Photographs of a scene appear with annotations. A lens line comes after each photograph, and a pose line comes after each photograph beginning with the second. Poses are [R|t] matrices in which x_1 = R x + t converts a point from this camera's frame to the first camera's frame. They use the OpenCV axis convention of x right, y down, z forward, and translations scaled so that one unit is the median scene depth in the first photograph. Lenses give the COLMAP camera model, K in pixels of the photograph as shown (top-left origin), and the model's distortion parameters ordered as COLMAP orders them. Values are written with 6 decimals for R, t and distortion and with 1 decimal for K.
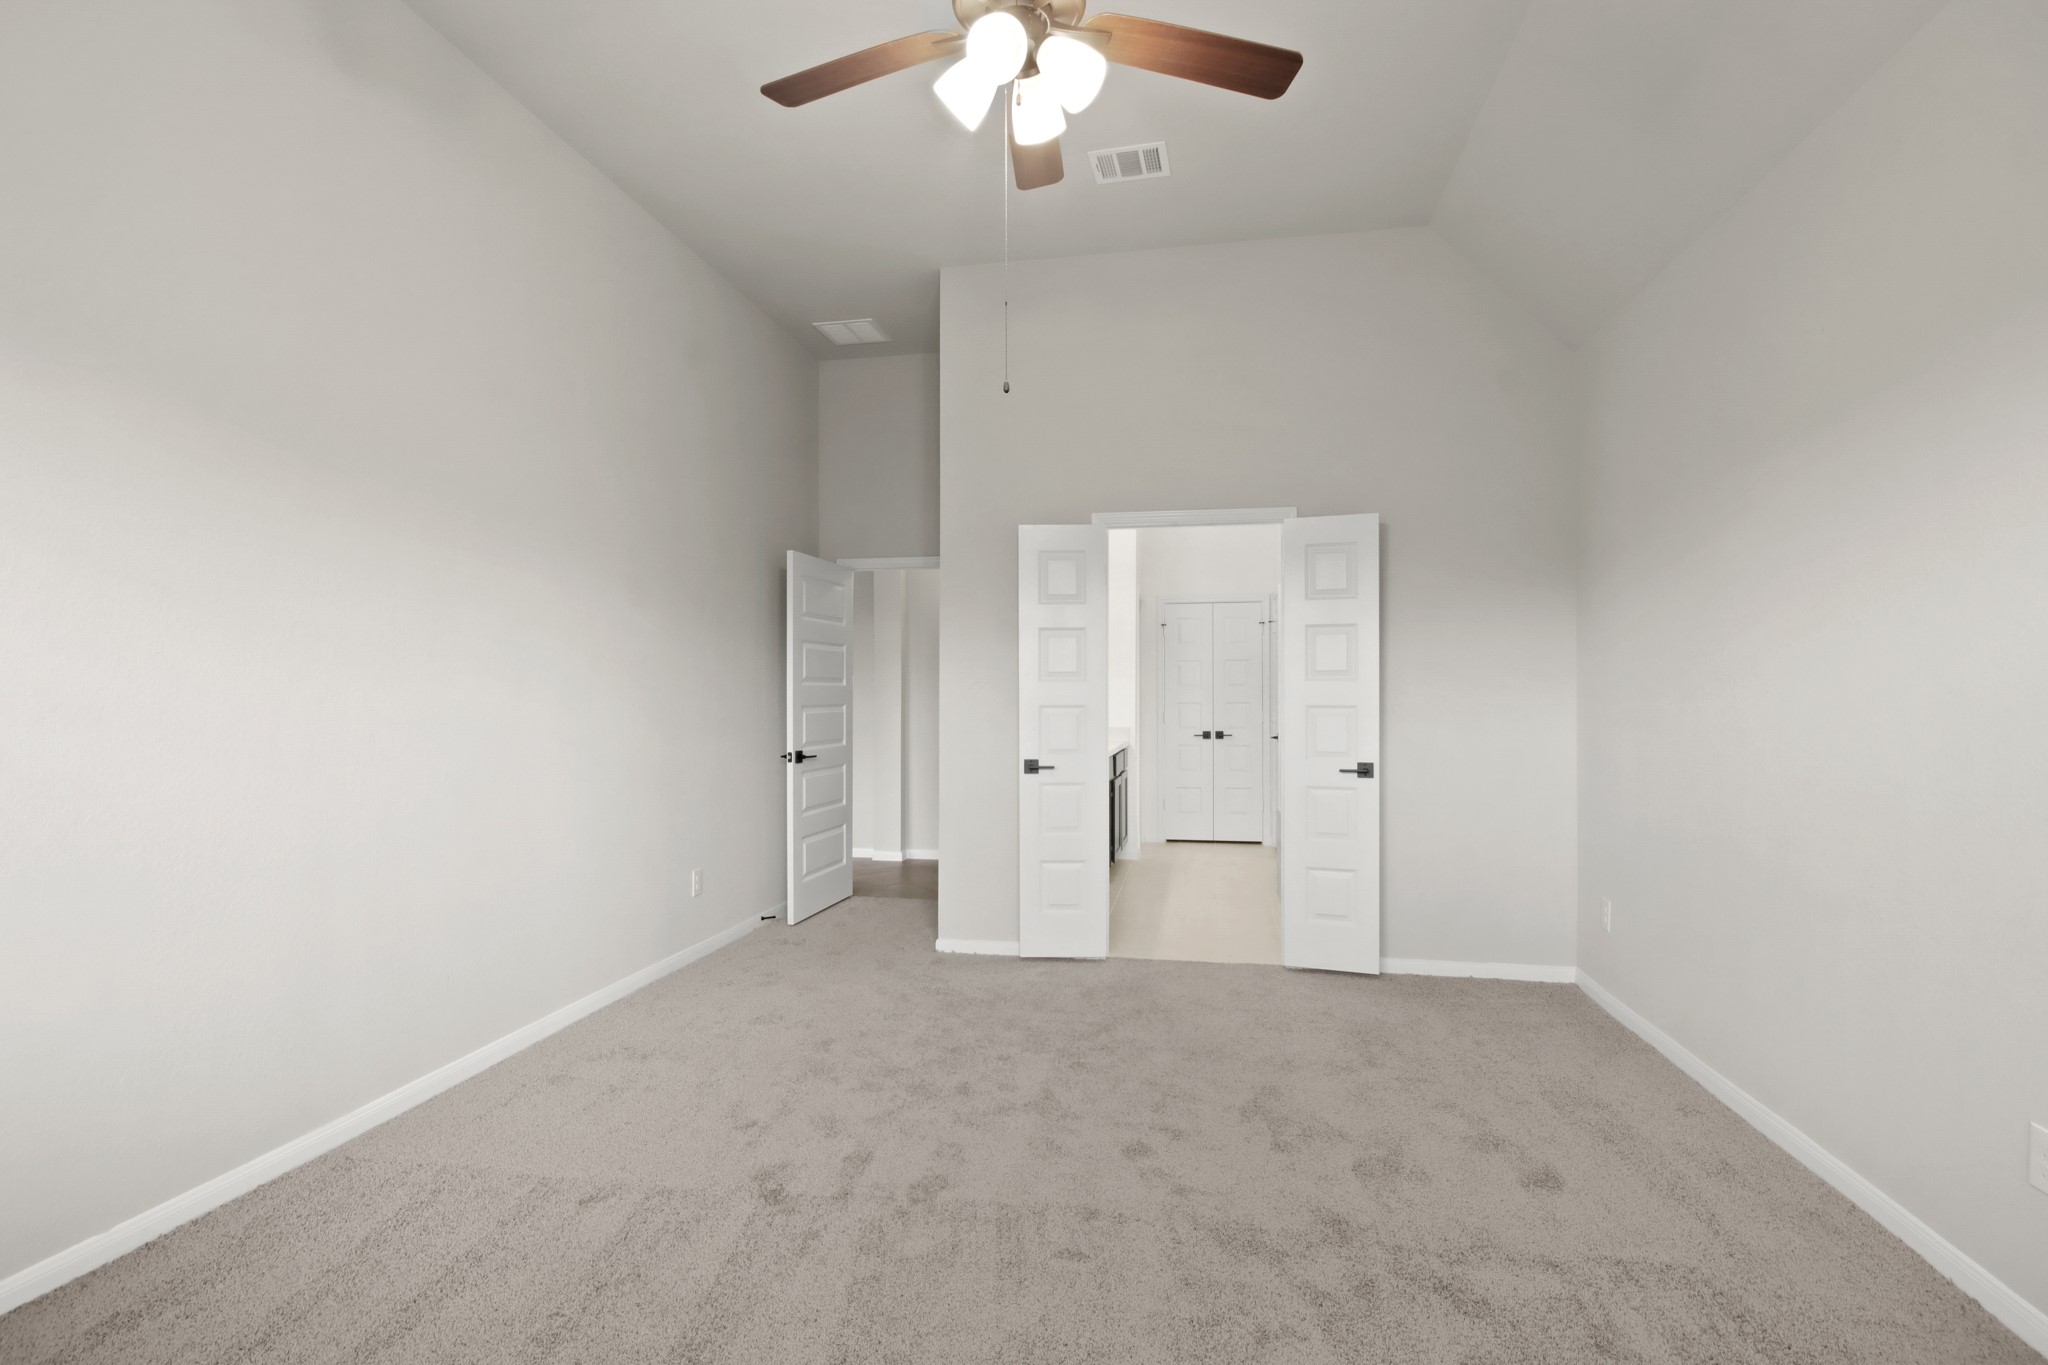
lens RADIAL K [[994.3, 0, 1024.1], [0, 994.3, 687.9], [0, 0, 1]] dist [0.001345, -0.002341]
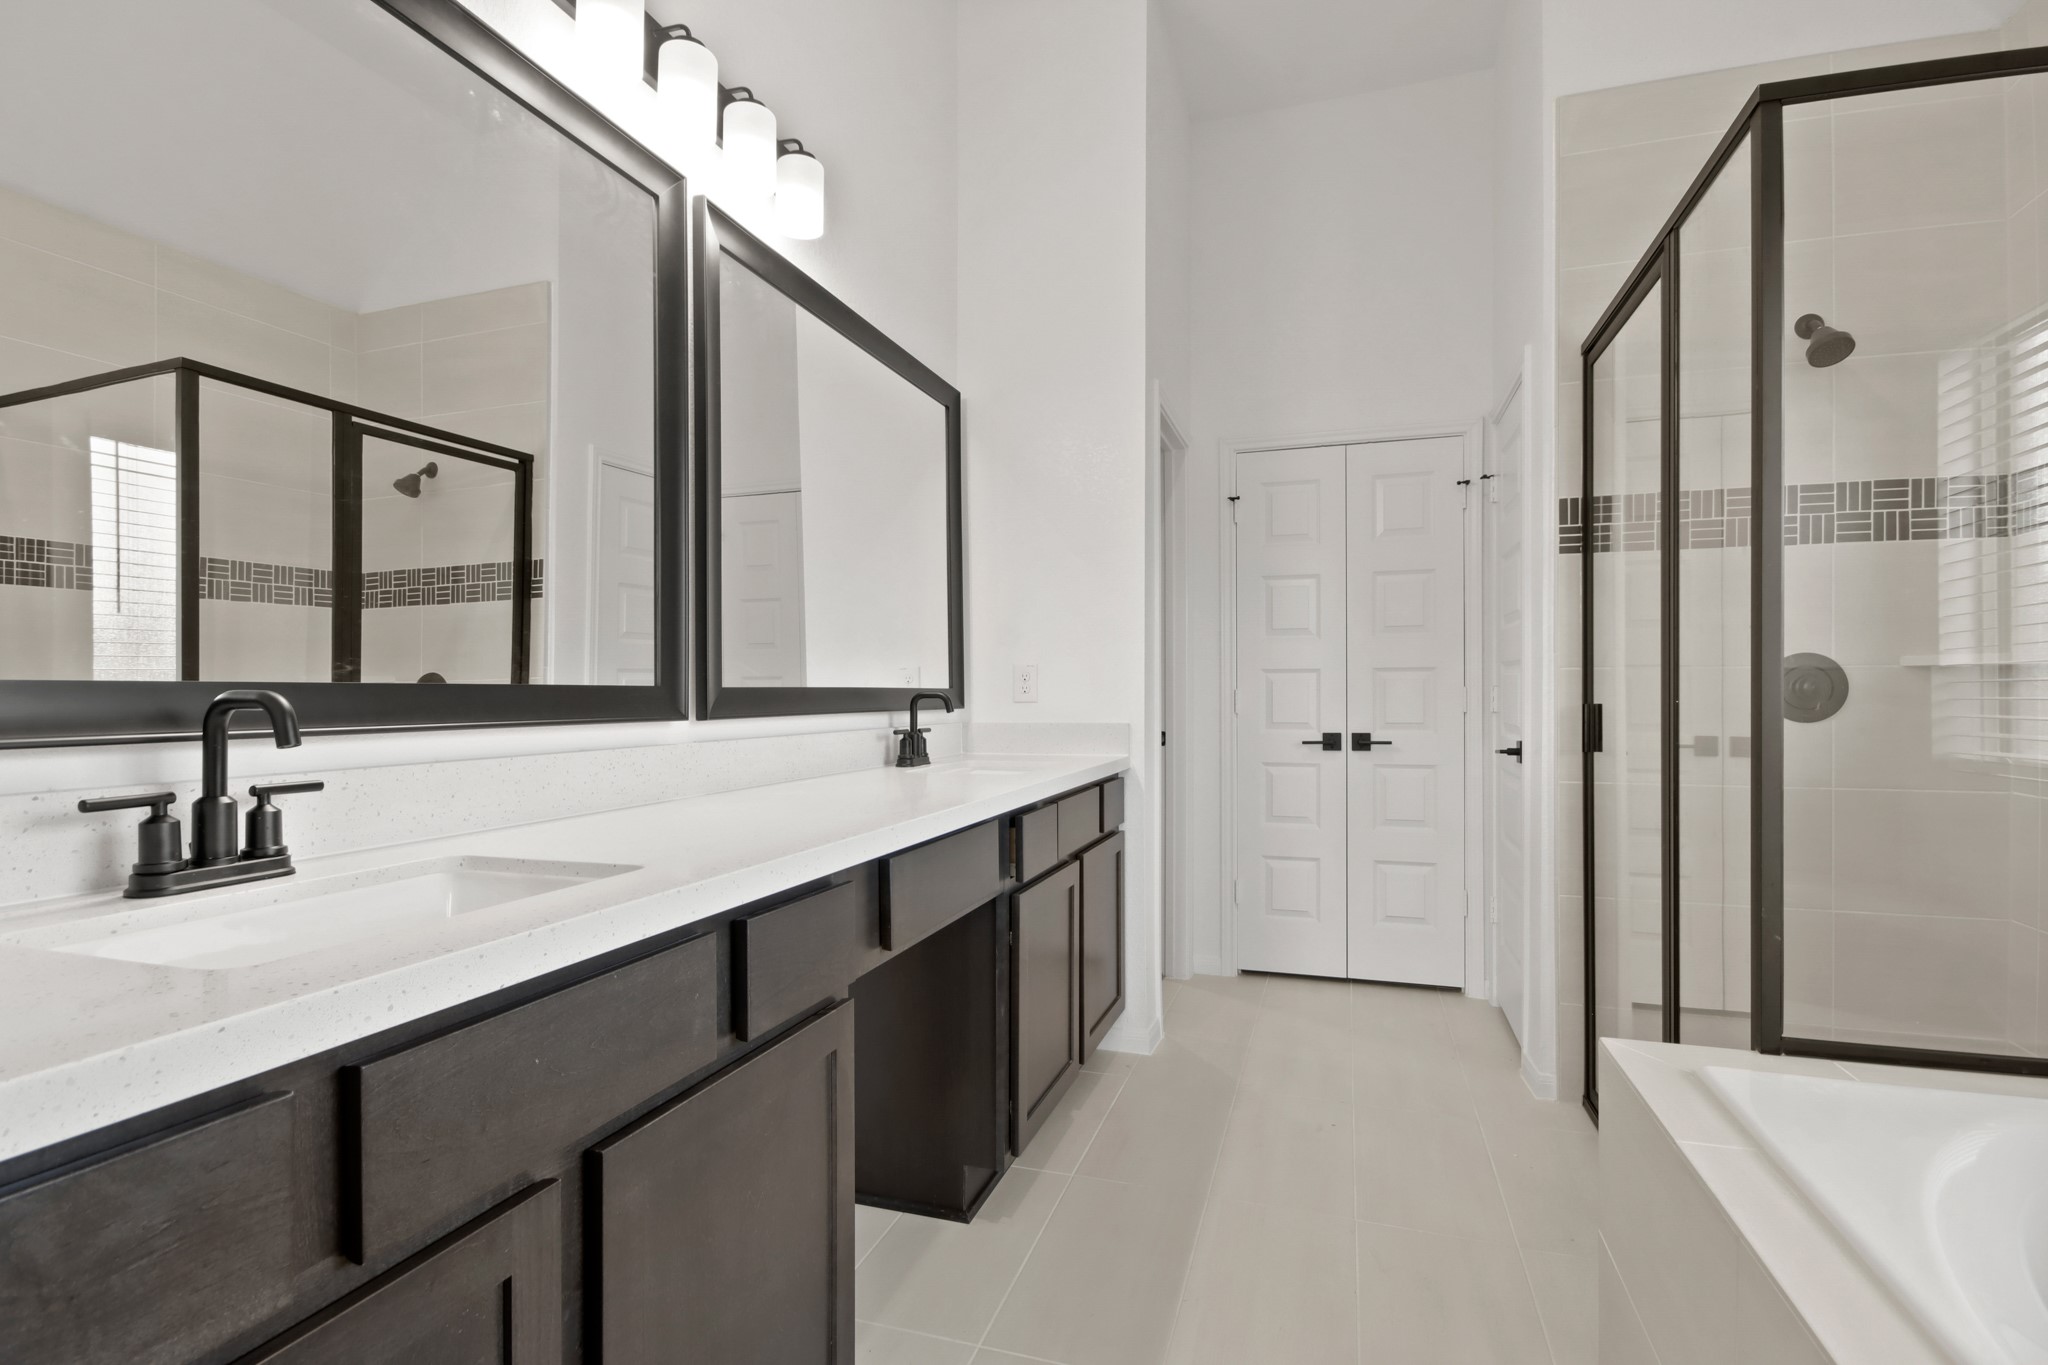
lens RADIAL K [[994.3, 0, 1010.9], [0, 994.3, 694.7], [0, 0, 1]] dist [0.001345, -0.002341]
pose [[0.989855, -0.001734, -0.142068, 0.104506], [0.003634, 0.999907, 0.013114, 0.019886], [0.142032, -0.013497, 0.989770, 0.536899]]
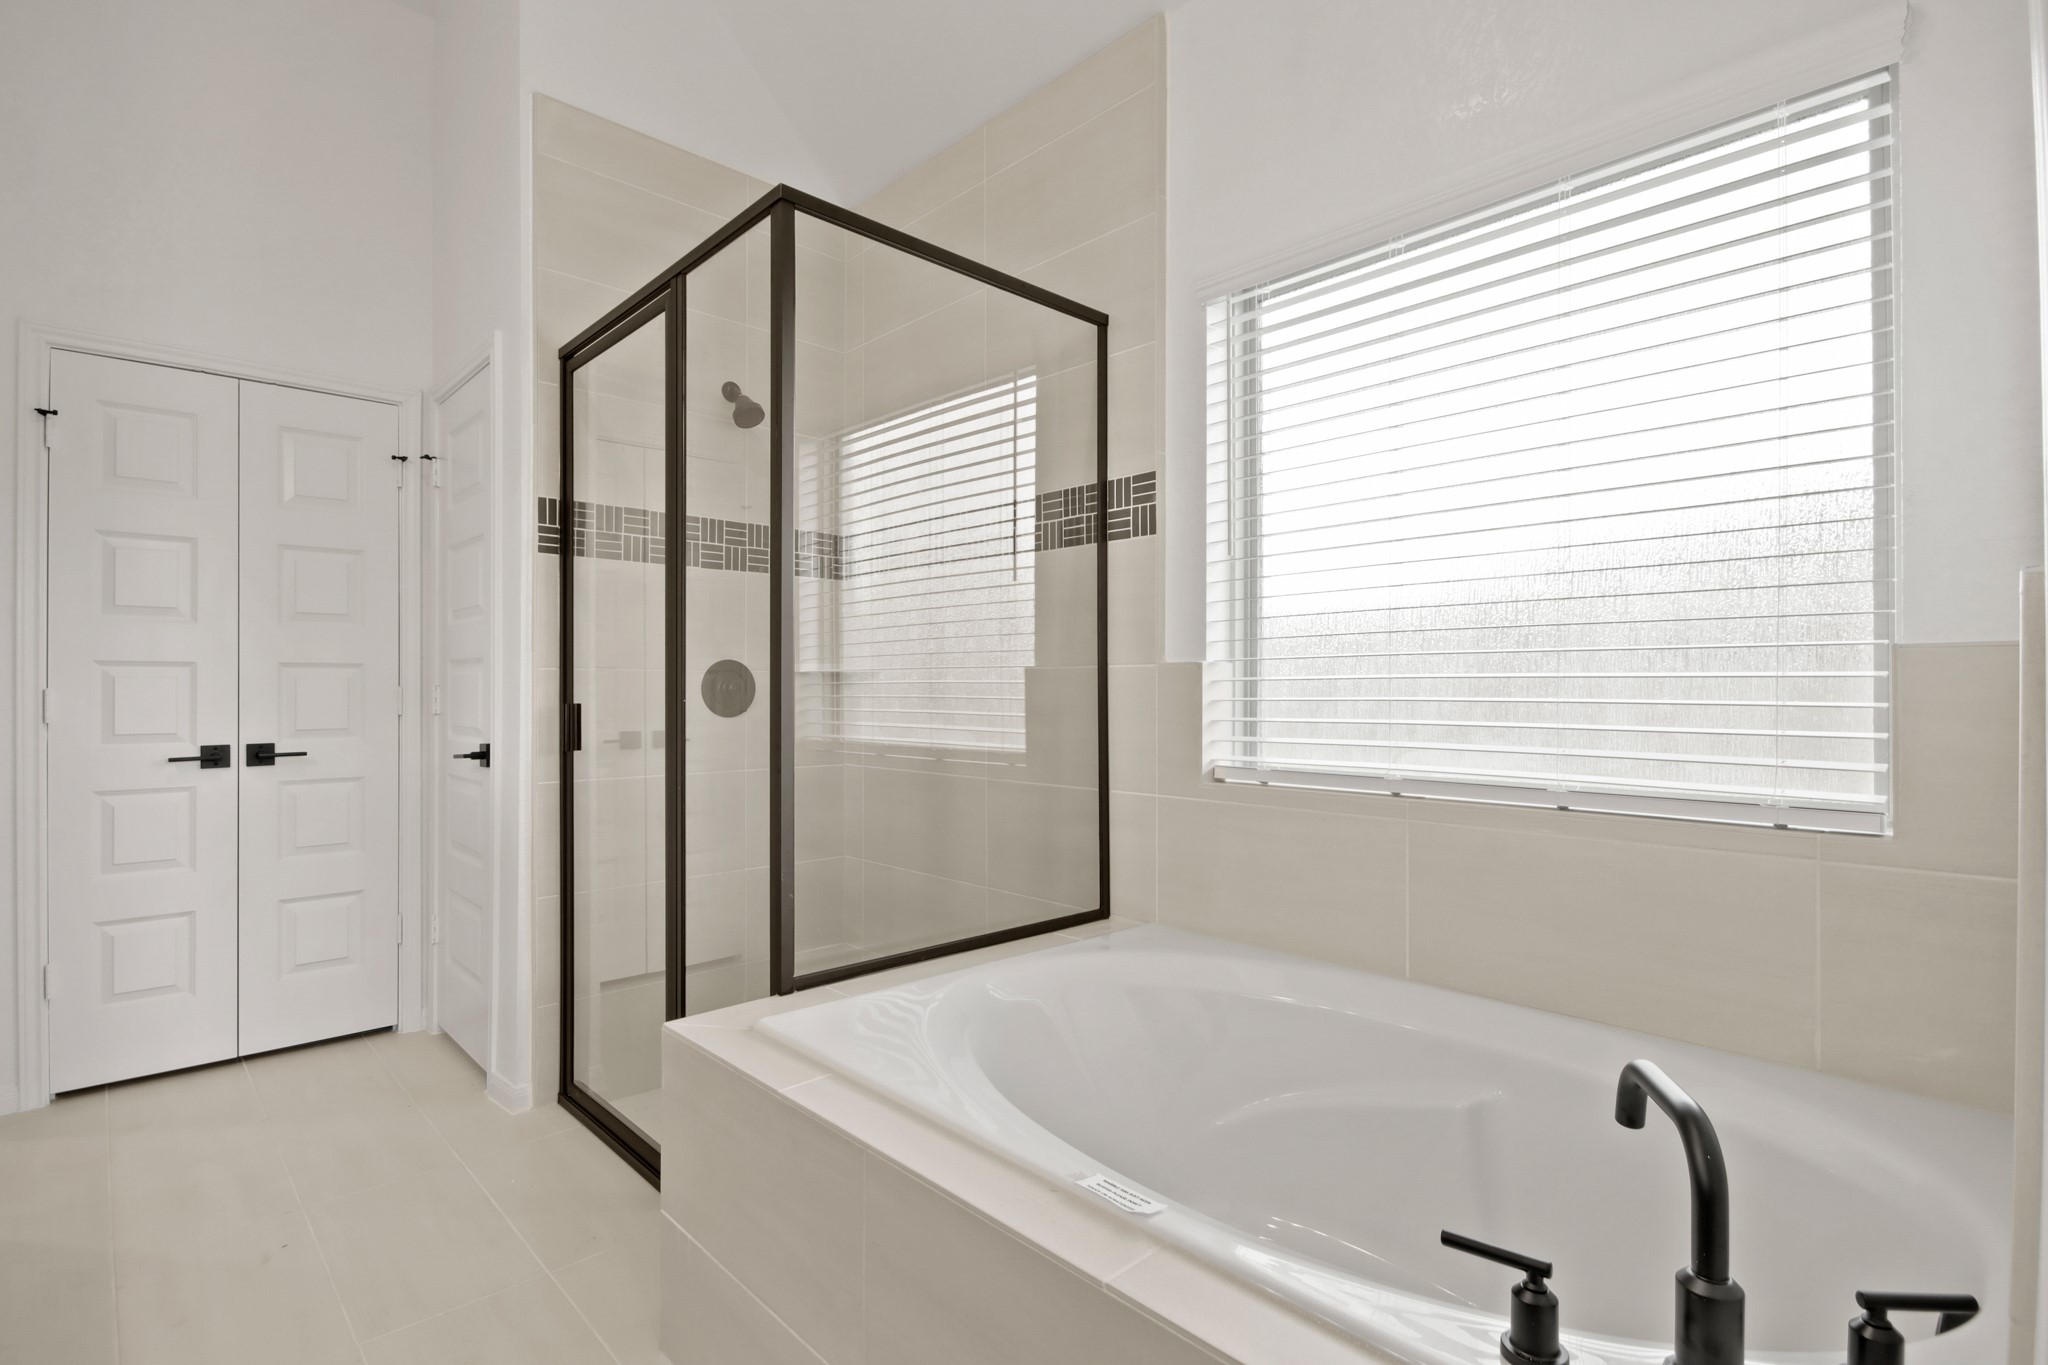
lens RADIAL K [[994.3, 0, 1019.8], [0, 994.3, 685.1], [0, 0, 1]] dist [0.001345, -0.002341]
pose [[0.580428, 0.002282, 0.814308, 0.064118], [-0.006547, 0.999977, 0.001864, 0.020034], [-0.814285, -0.006414, 0.580430, 0.571610]]
